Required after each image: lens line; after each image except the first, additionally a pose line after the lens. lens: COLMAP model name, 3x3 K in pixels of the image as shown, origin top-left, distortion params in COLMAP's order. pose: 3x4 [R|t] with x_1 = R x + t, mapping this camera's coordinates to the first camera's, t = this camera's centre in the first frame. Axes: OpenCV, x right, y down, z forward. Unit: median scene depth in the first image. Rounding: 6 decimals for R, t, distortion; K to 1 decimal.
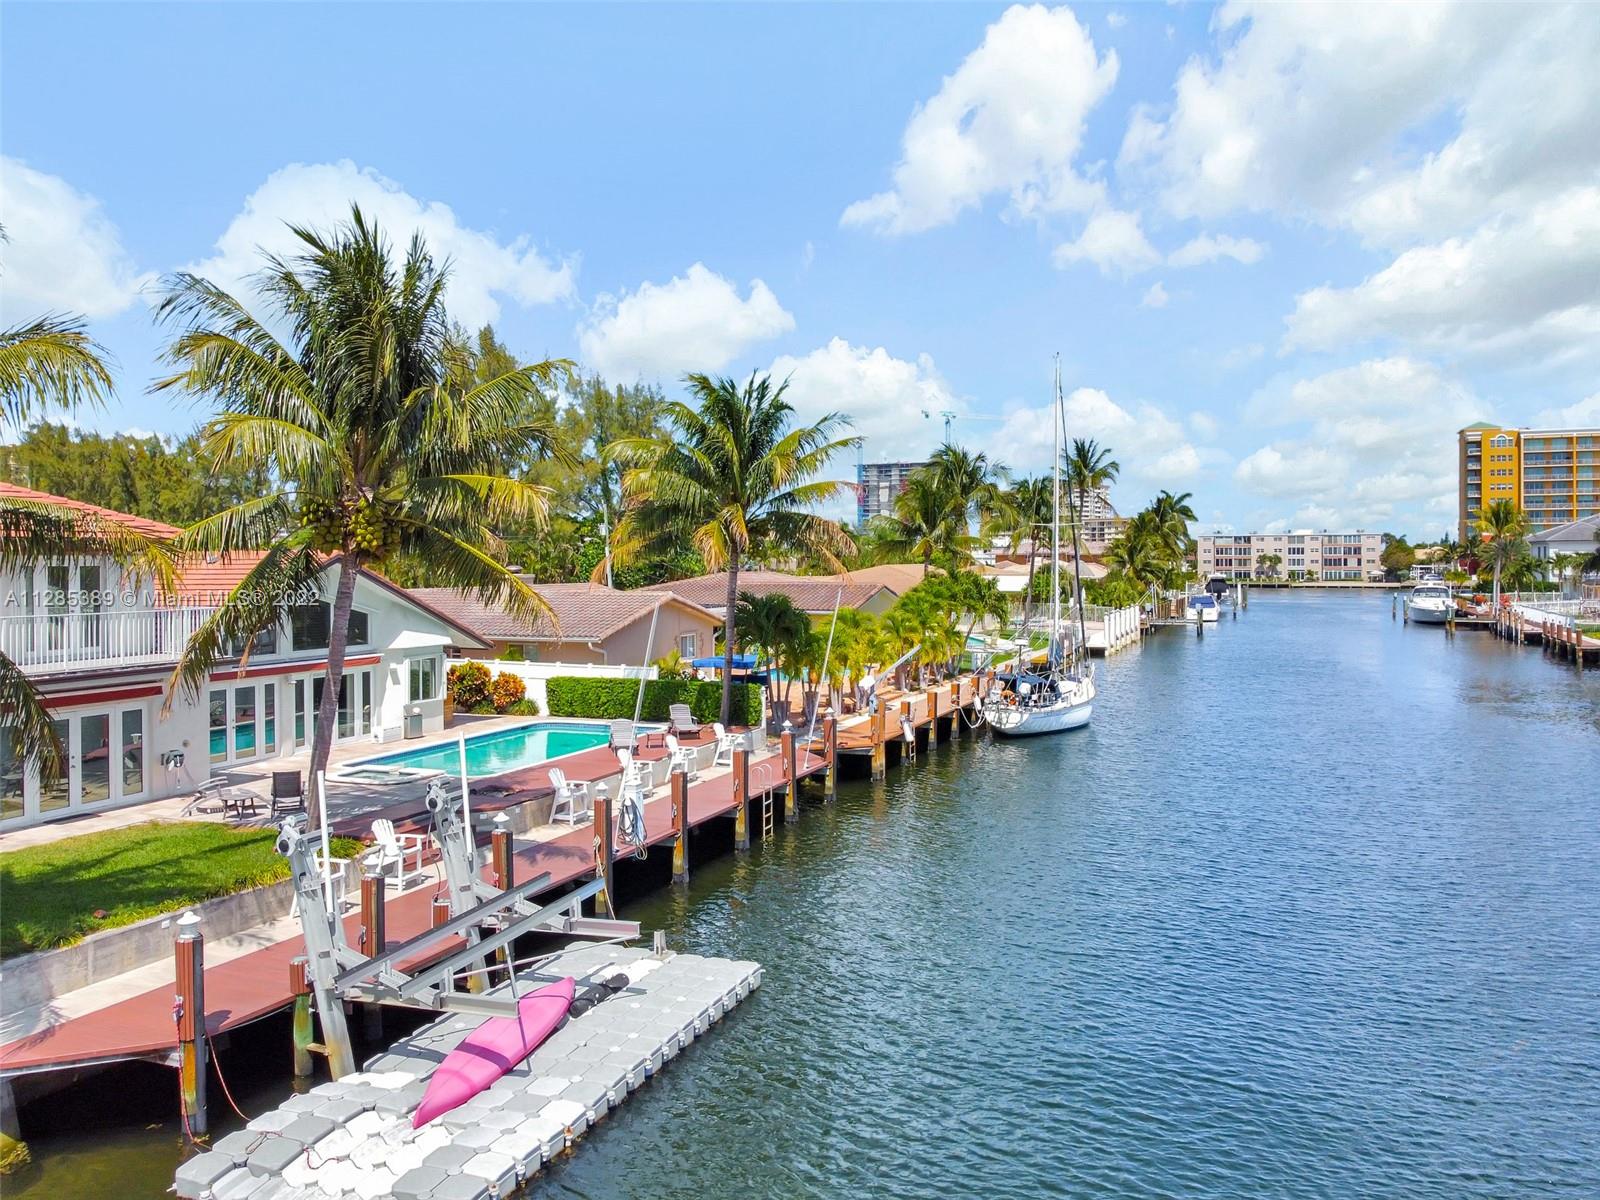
lens RADIAL K [[1213.3, 0, 800.0], [0, 1213.3, 600.0], [0, 0, 1]] dist [-0.000390, -0.004244]
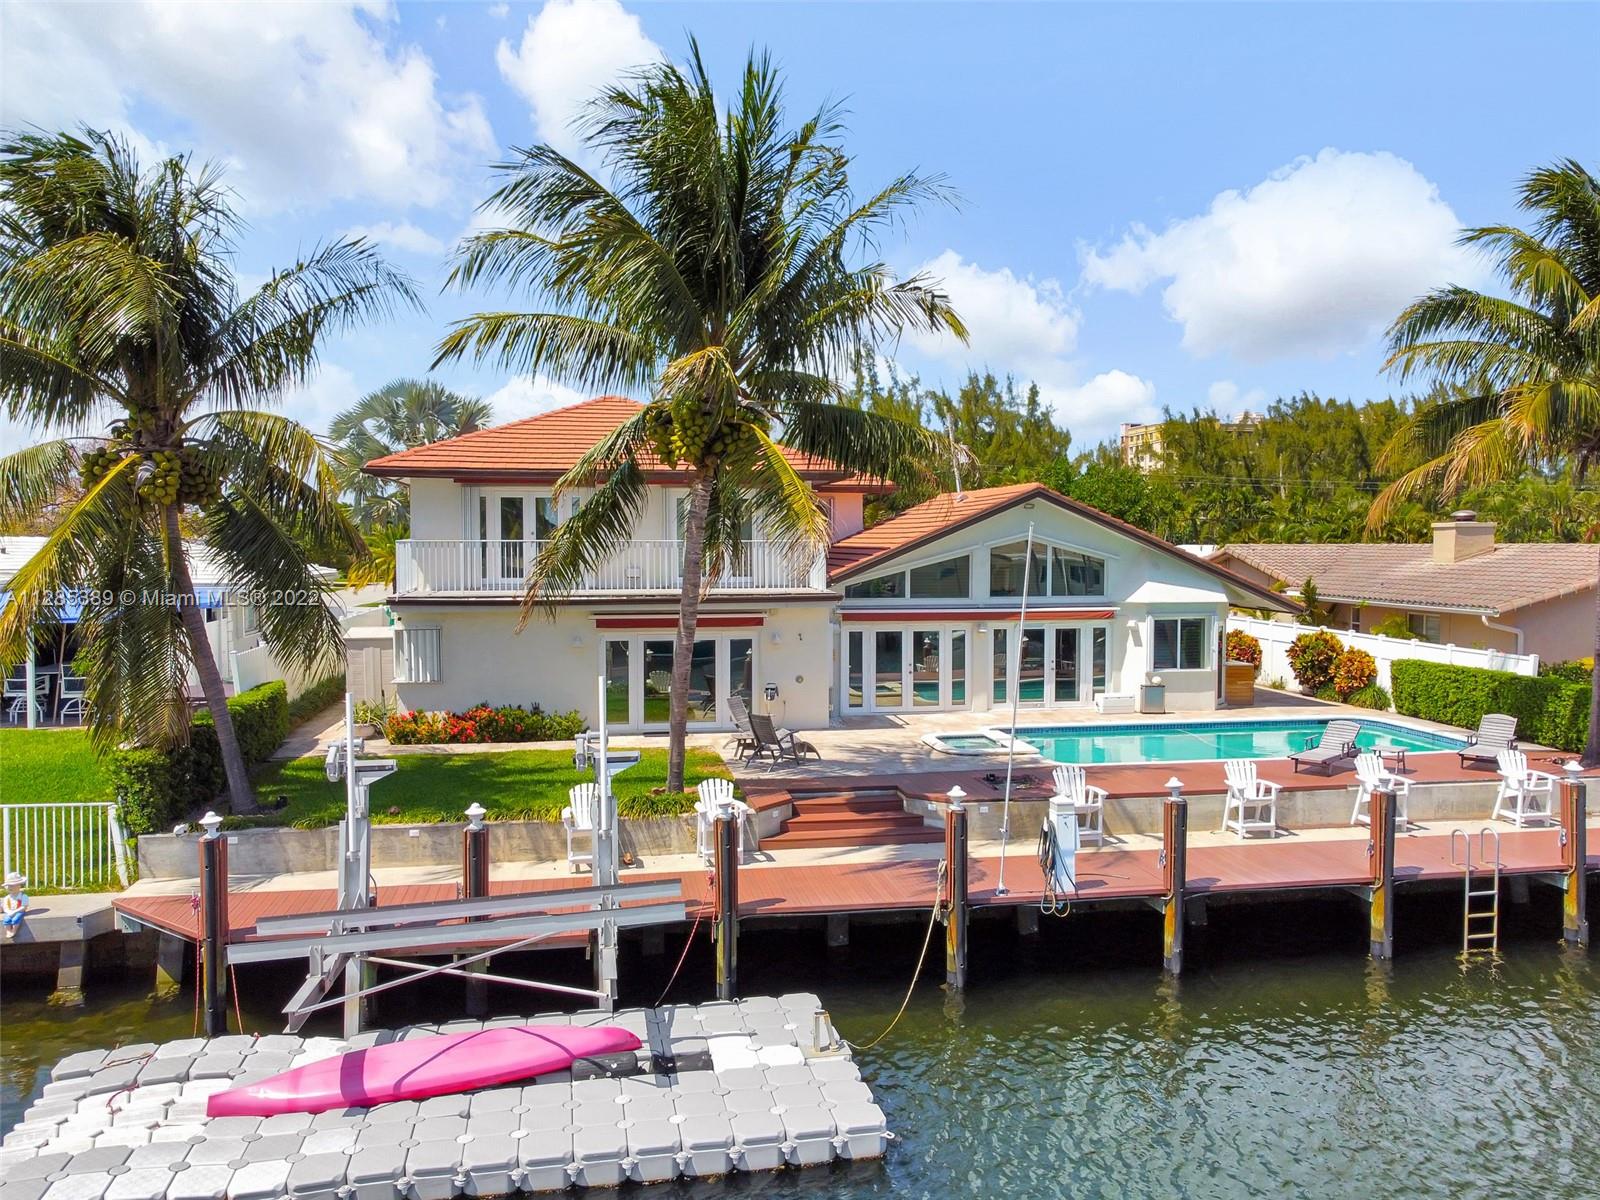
lens RADIAL K [[1213.3, 0, 800.0], [0, 1213.3, 600.0], [0, 0, 1]] dist [-0.000390, -0.004244]
pose [[0.527759, 0.047130, -0.848086, 0.354182], [-0.028347, 0.998881, 0.037870, 0.019596], [0.848921, 0.004054, 0.528504, 0.534557]]
